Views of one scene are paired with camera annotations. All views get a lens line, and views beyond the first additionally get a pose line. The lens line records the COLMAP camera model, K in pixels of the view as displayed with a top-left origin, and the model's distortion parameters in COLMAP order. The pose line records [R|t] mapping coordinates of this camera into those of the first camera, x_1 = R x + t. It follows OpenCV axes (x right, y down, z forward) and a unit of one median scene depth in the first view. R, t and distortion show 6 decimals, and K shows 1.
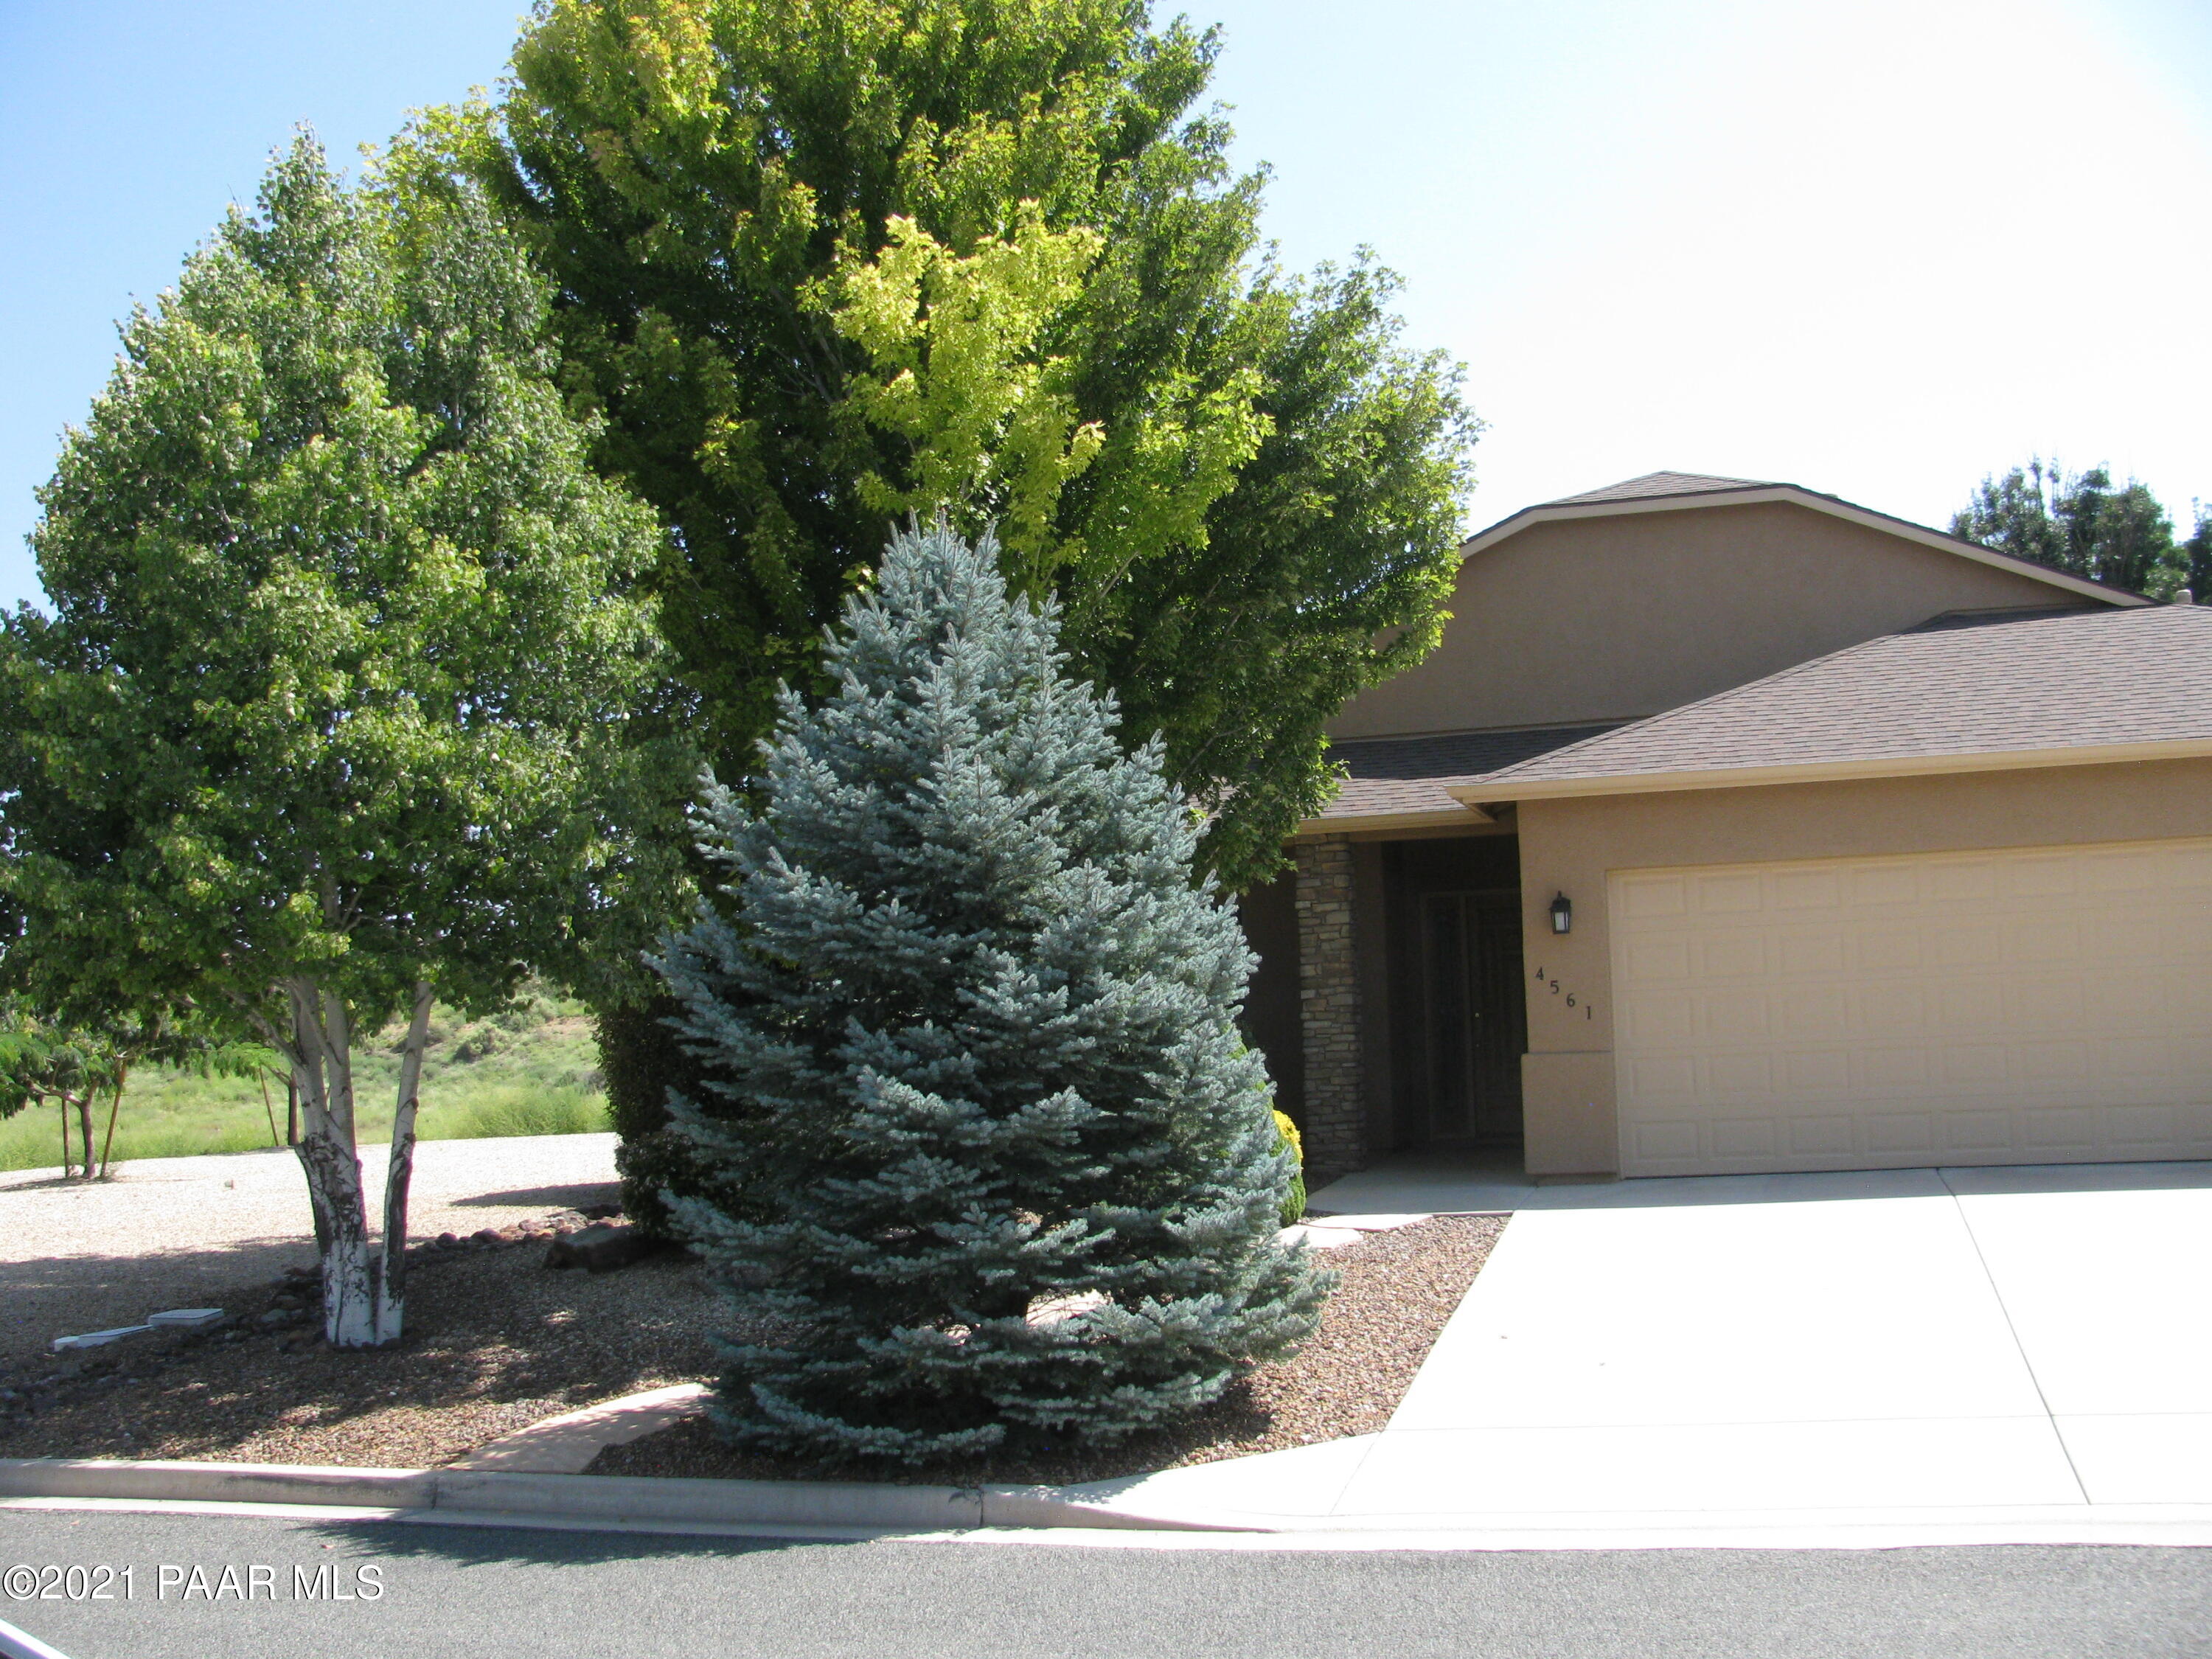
lens RADIAL K [[2273.0, 0, 1086.3], [0, 2273.0, 832.2], [0, 0, 1]] dist [-0.221661, 0.269346]
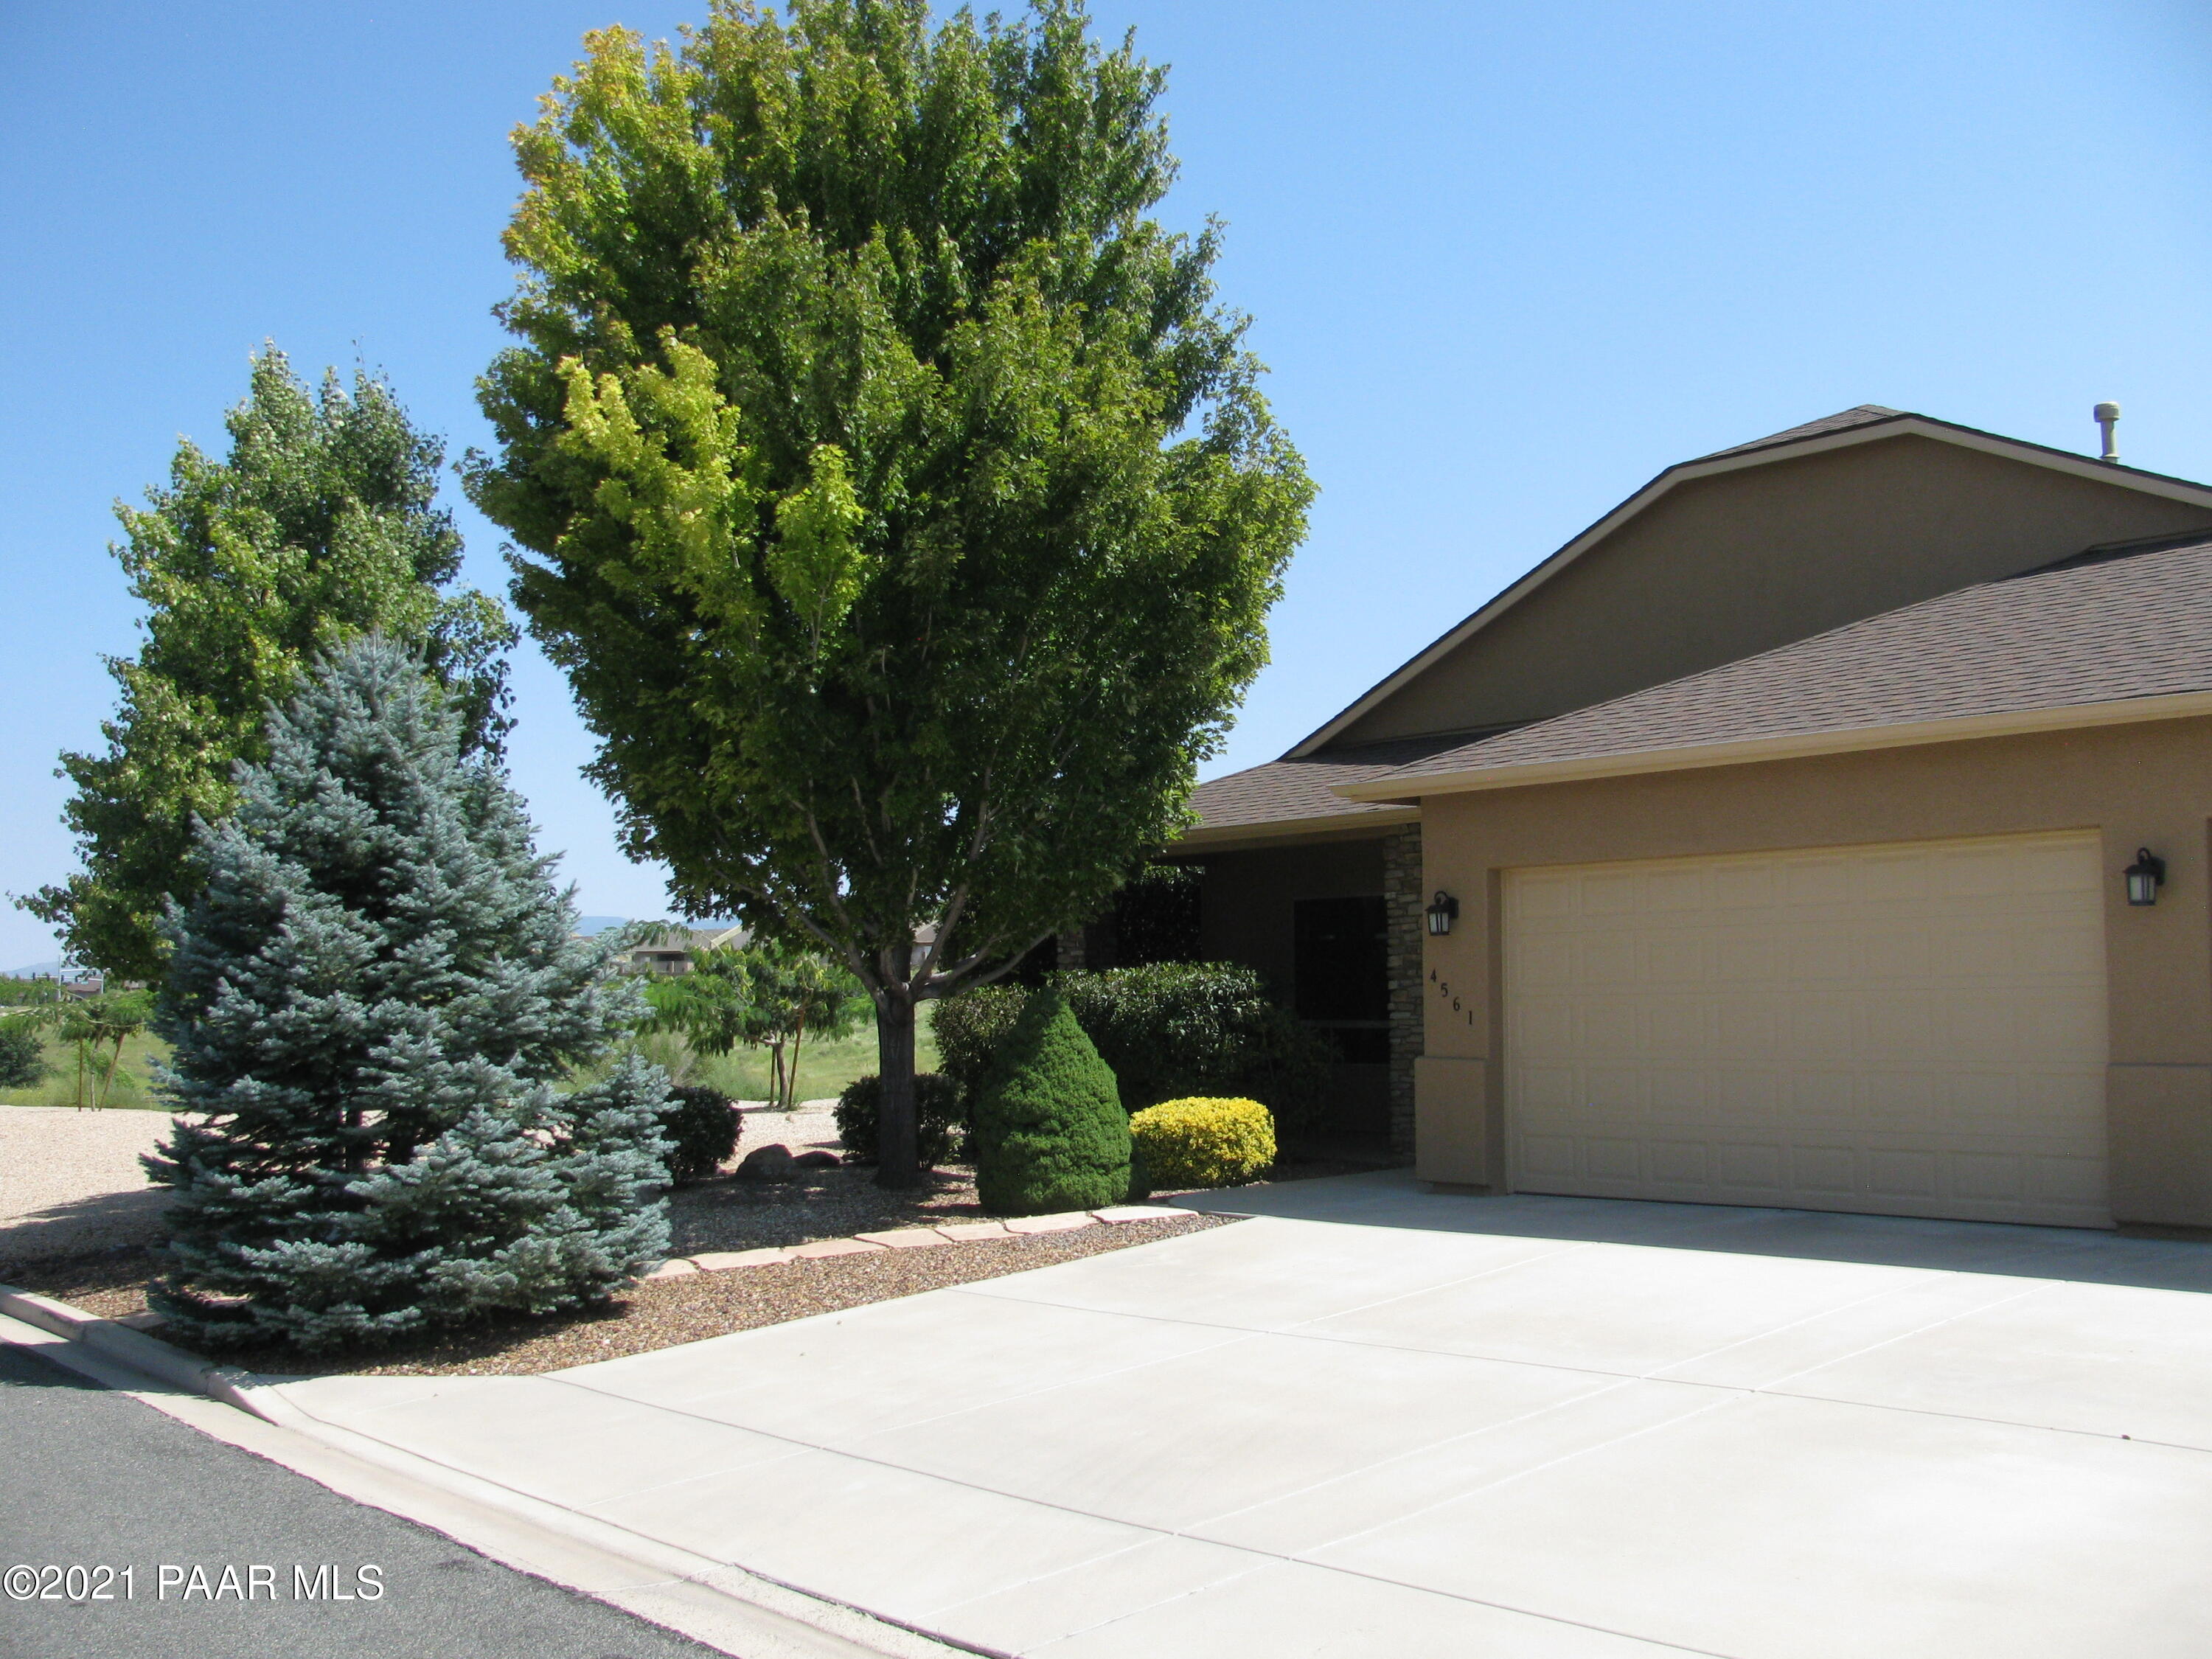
lens RADIAL K [[2273.0, 0, 1086.3], [0, 2273.0, 832.2], [0, 0, 1]] dist [-0.221661, 0.269346]
pose [[0.827655, -0.013777, -0.561068, 0.642421], [0.030419, 0.999330, 0.020333, -0.024053], [0.560412, -0.033896, 0.827520, 0.114754]]
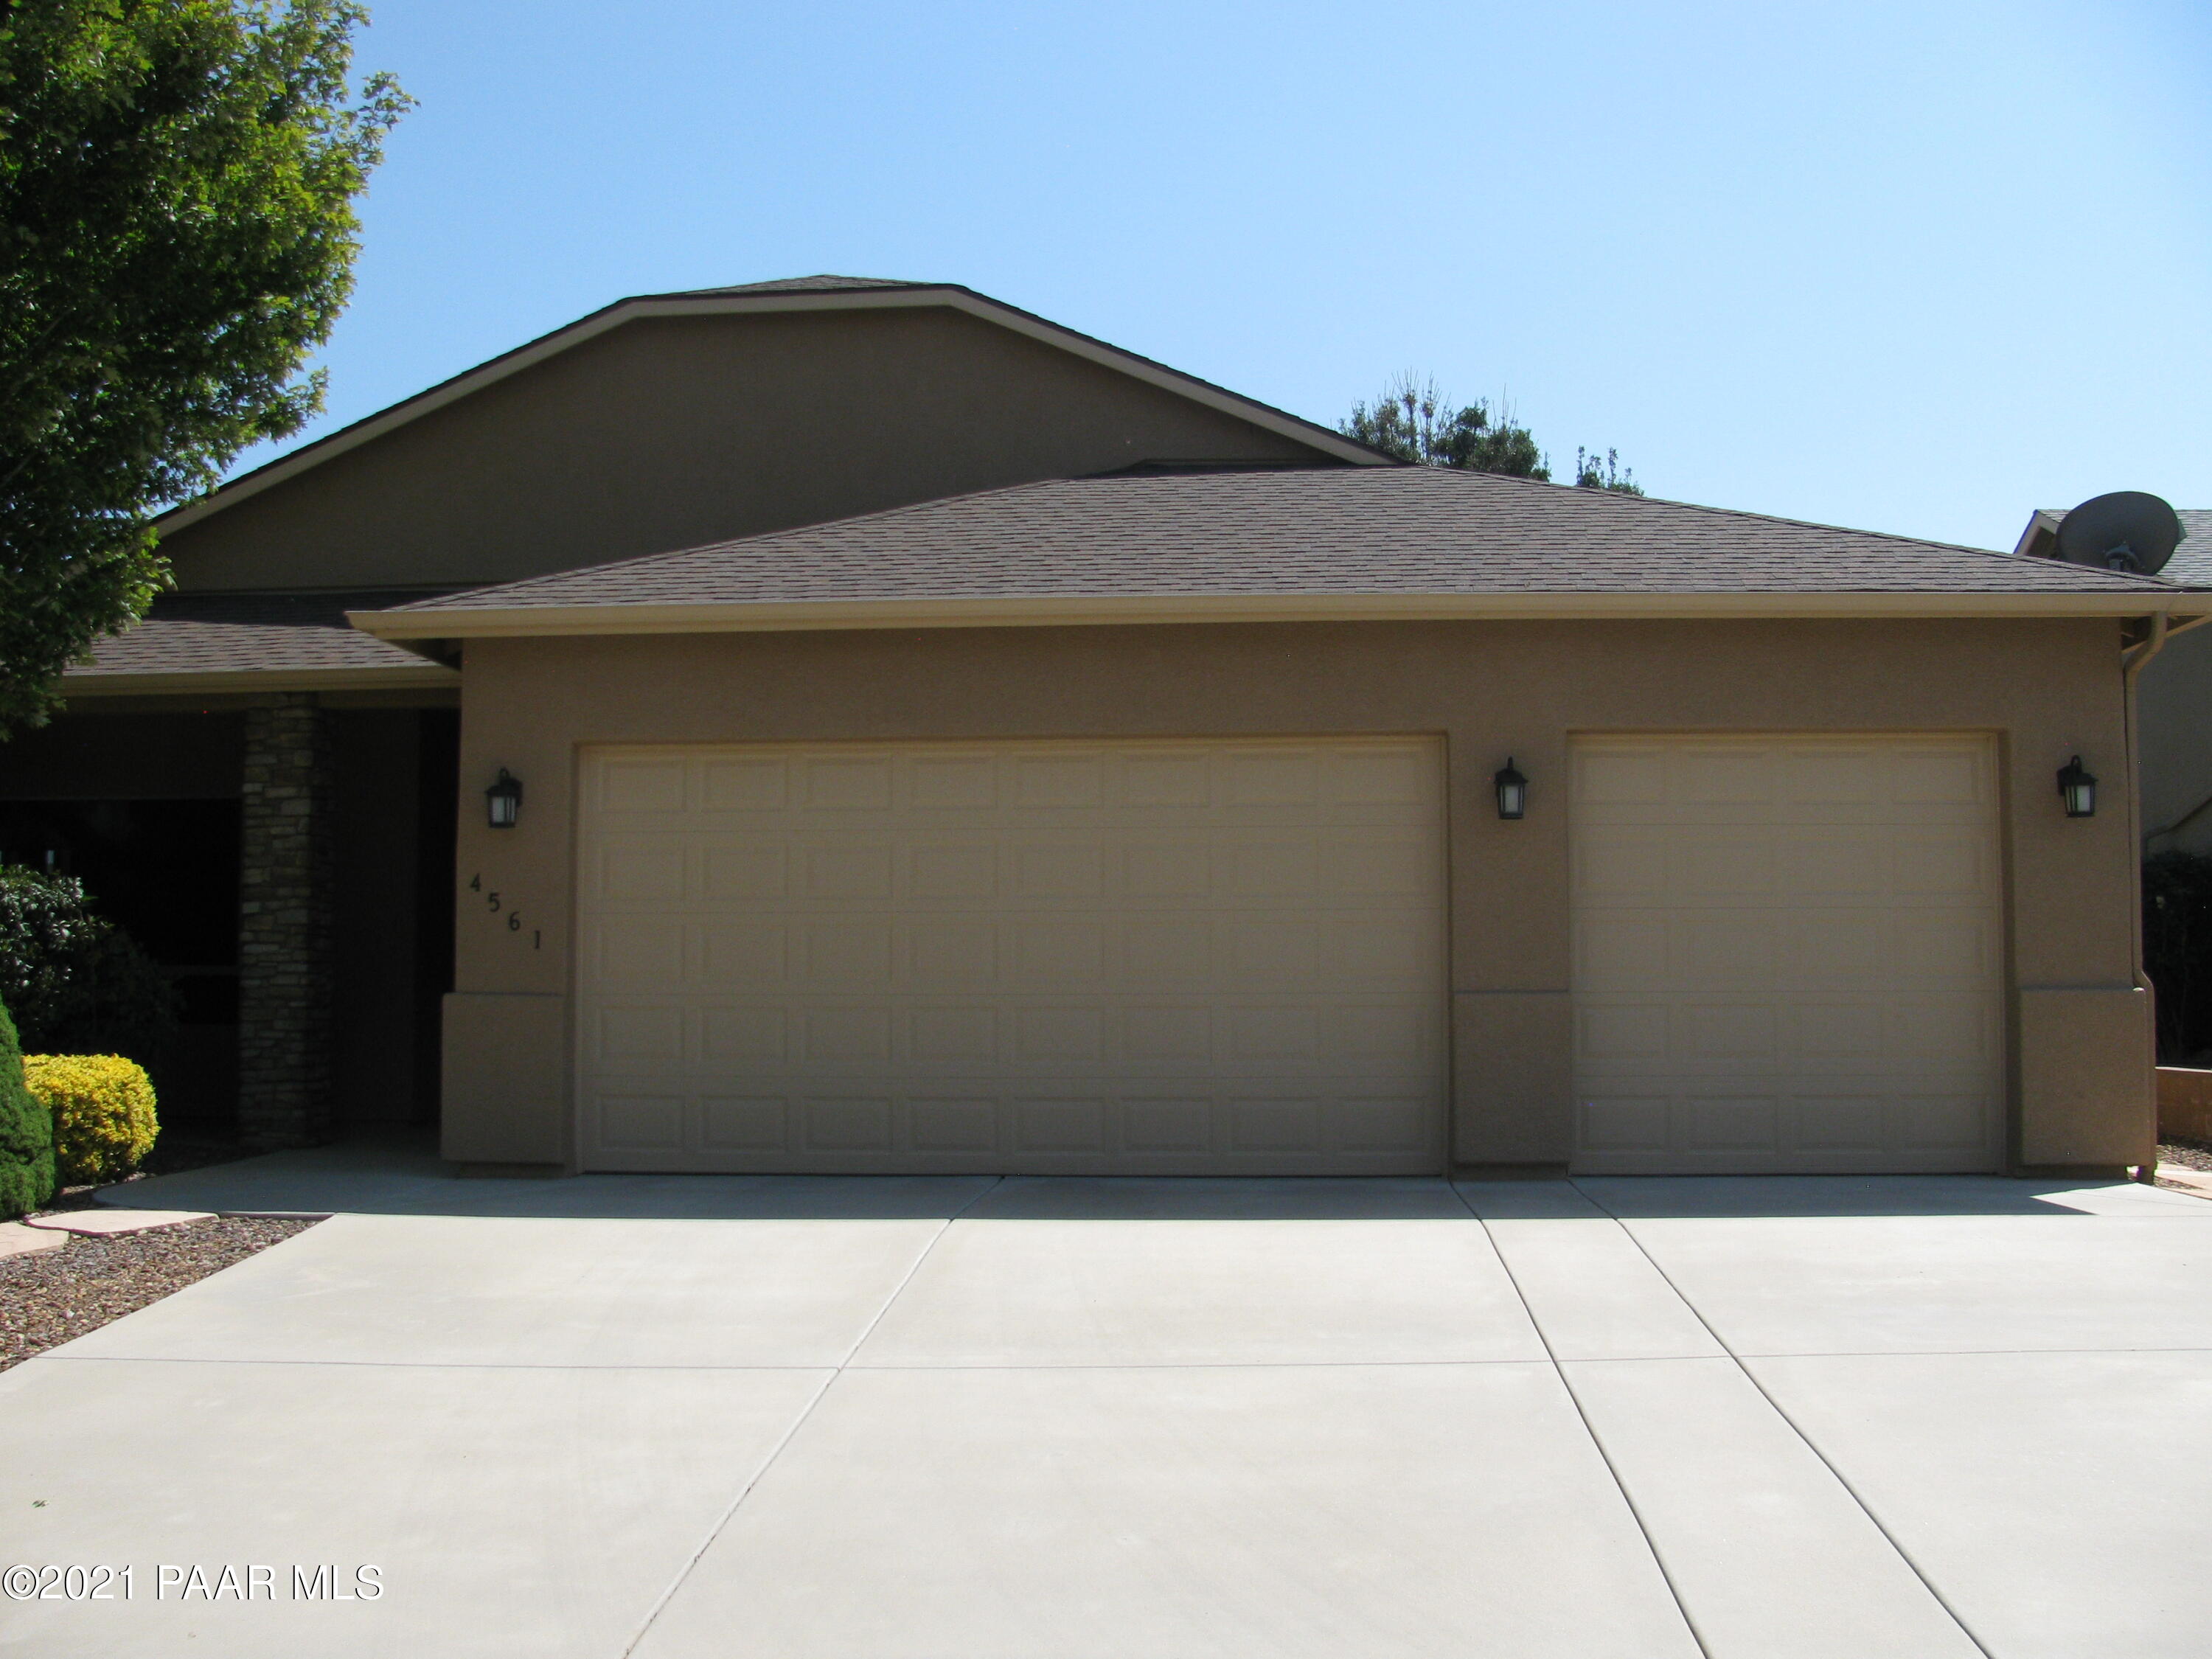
lens RADIAL K [[2273.0, 0, 1086.3], [0, 2273.0, 832.2], [0, 0, 1]] dist [-0.221661, 0.269346]
pose [[0.974512, 0.049470, 0.218812, 0.240768], [-0.051590, 0.998660, 0.003986, 0.034683], [-0.218322, -0.015173, 0.975759, 0.267474]]
